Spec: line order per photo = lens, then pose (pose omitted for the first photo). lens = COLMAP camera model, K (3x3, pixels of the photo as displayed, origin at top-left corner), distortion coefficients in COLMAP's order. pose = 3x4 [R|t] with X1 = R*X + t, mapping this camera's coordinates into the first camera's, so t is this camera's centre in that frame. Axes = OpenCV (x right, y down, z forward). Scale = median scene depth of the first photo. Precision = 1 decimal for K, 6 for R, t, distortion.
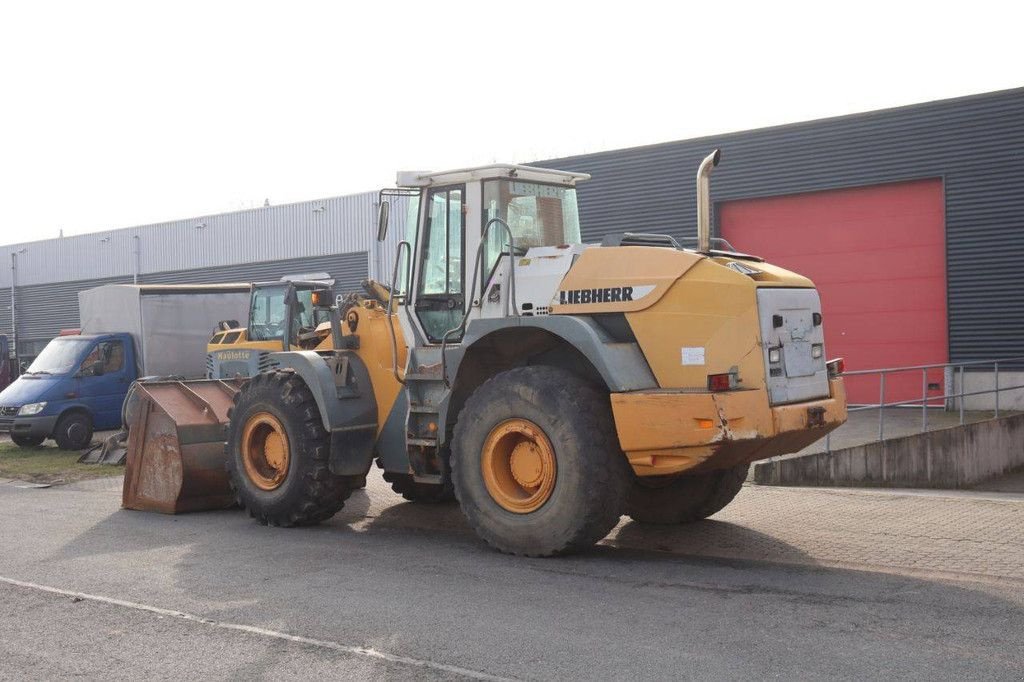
lens RADIAL K [[1233.9, 0, 495.5], [0, 1233.9, 340.4], [0, 0, 1]] dist [-0.019179, -0.000126]
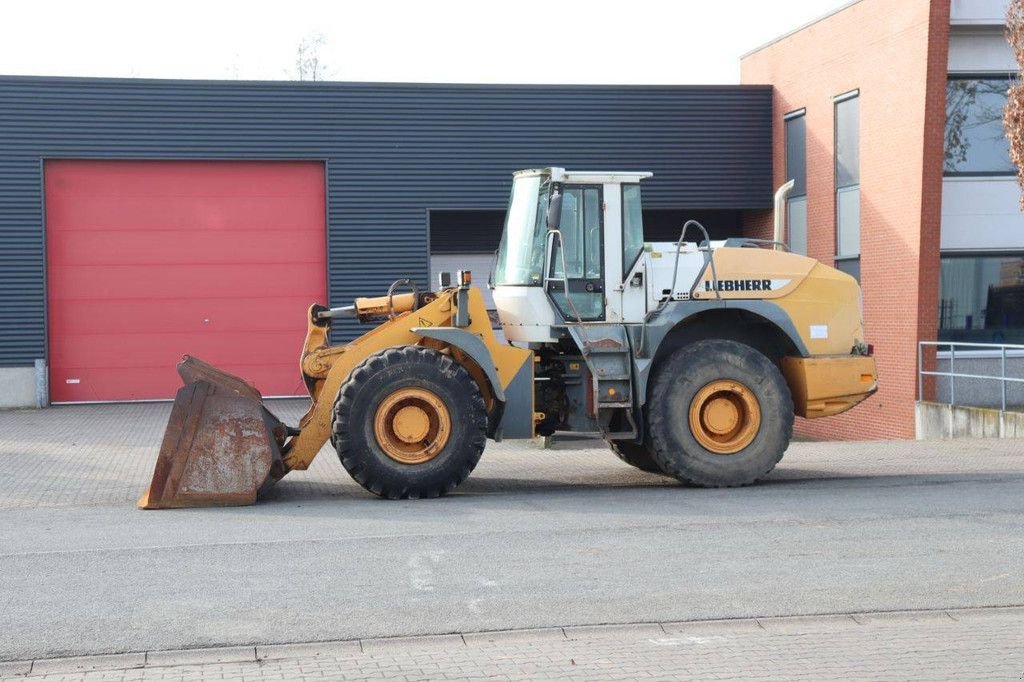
lens RADIAL K [[1705.7, 0, 527.5], [0, 1705.7, 342.5], [0, 0, 1]] dist [0.142887, 0.070984]
pose [[0.624082, 0.001366, 0.781358, -1.449713], [-0.003975, 0.999991, 0.001427, 0.021898], [-0.781349, -0.003996, 0.624081, 0.050603]]
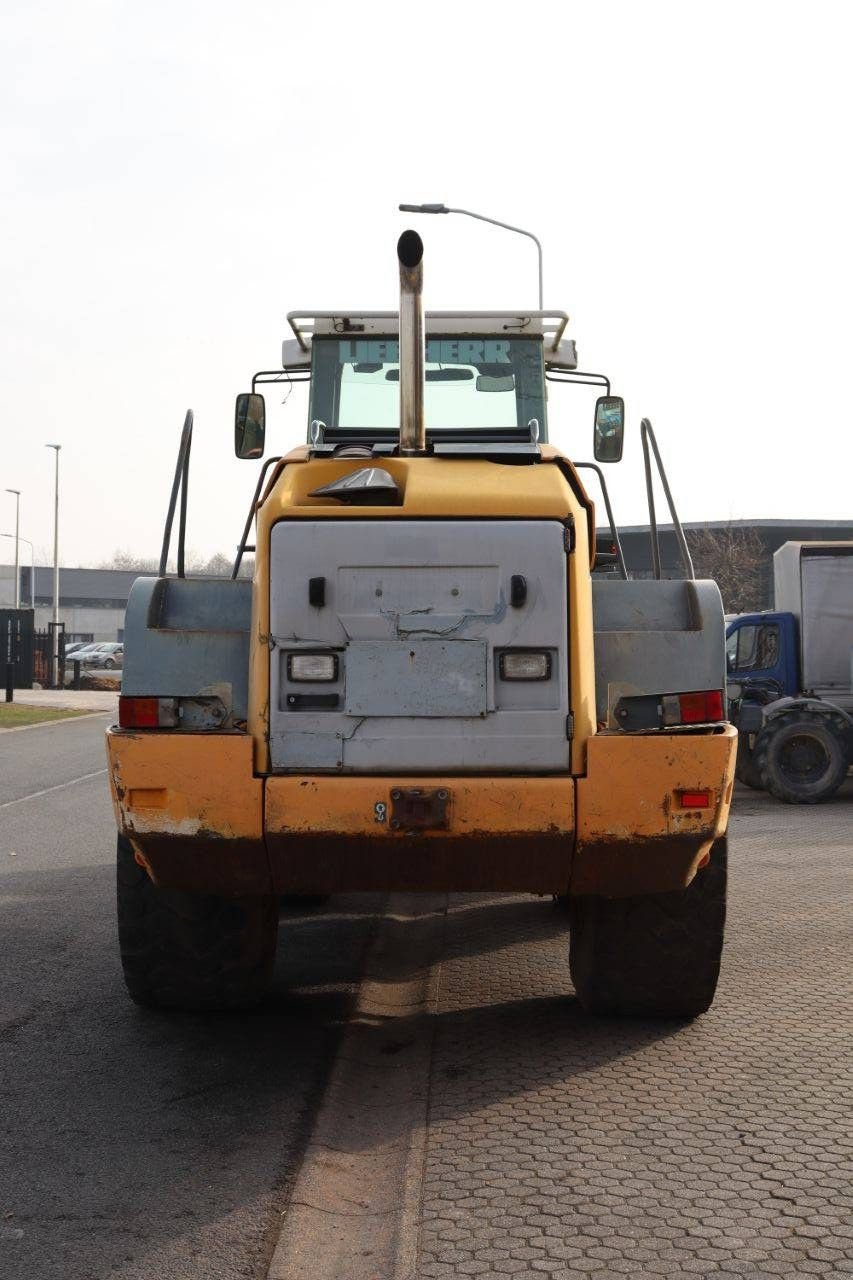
lens RADIAL K [[1738.1, 0, 424.9], [0, 1738.1, 623.9], [0, 0, 1]] dist [0.034889, 0.069128]
pose [[0.648901, 0.027075, -0.760391, 0.687927], [-0.029120, 0.999518, 0.010740, -0.010896], [0.760315, 0.015173, 0.649377, 0.556675]]
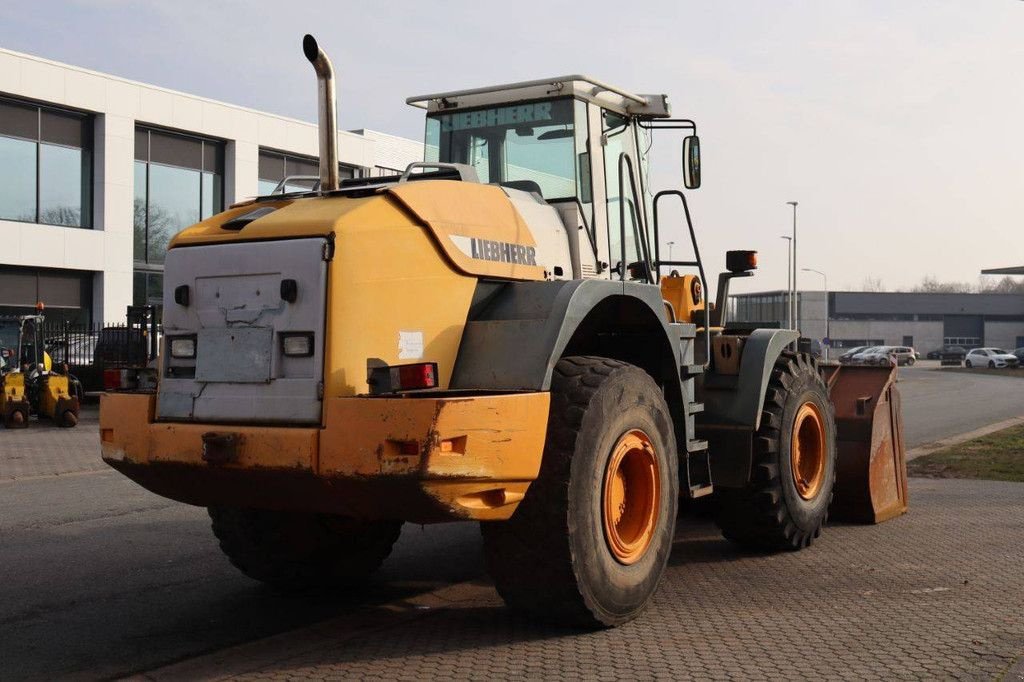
lens RADIAL K [[1242.8, 0, 485.1], [0, 1242.8, 338.3], [0, 0, 1]] dist [0.029873, 0.046781]
pose [[0.171574, 0.024562, -0.984865, 0.843875], [-0.007322, 0.999693, 0.023656, -0.008821], [0.985144, 0.003152, 0.171701, 0.959519]]
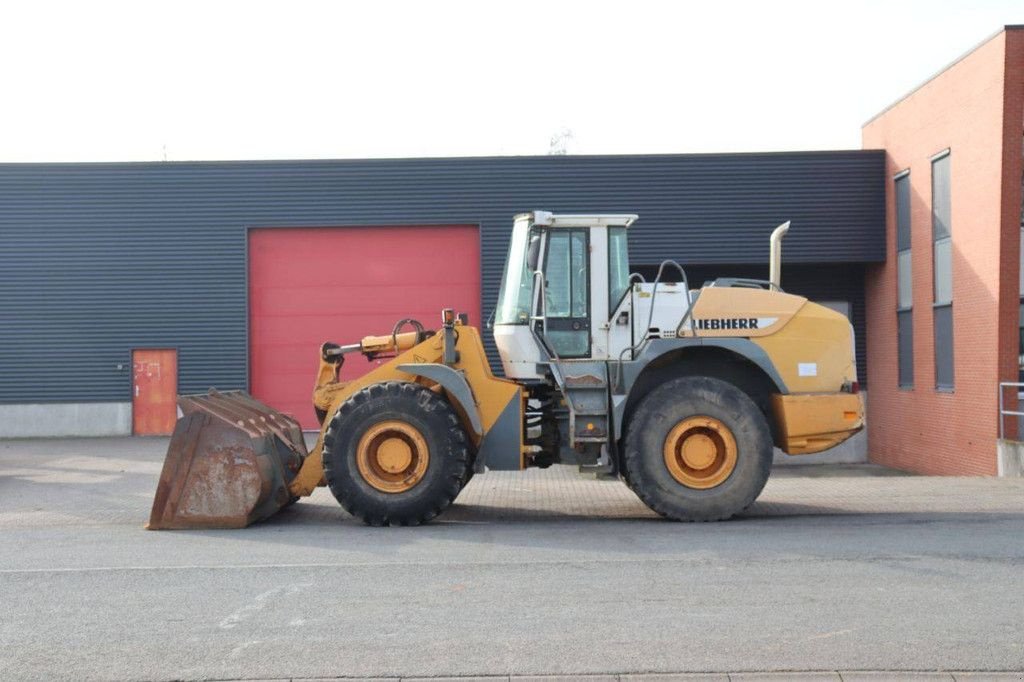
lens RADIAL K [[1390.5, 0, 512.0], [0, 1390.5, 341.0], [0, 0, 1]] dist [0.034889, 0.069128]
pose [[0.764749, 0.025471, 0.643825, -1.049000], [-0.008722, 0.999536, -0.029183, 0.027706], [-0.644269, 0.016702, 0.764616, 0.002375]]
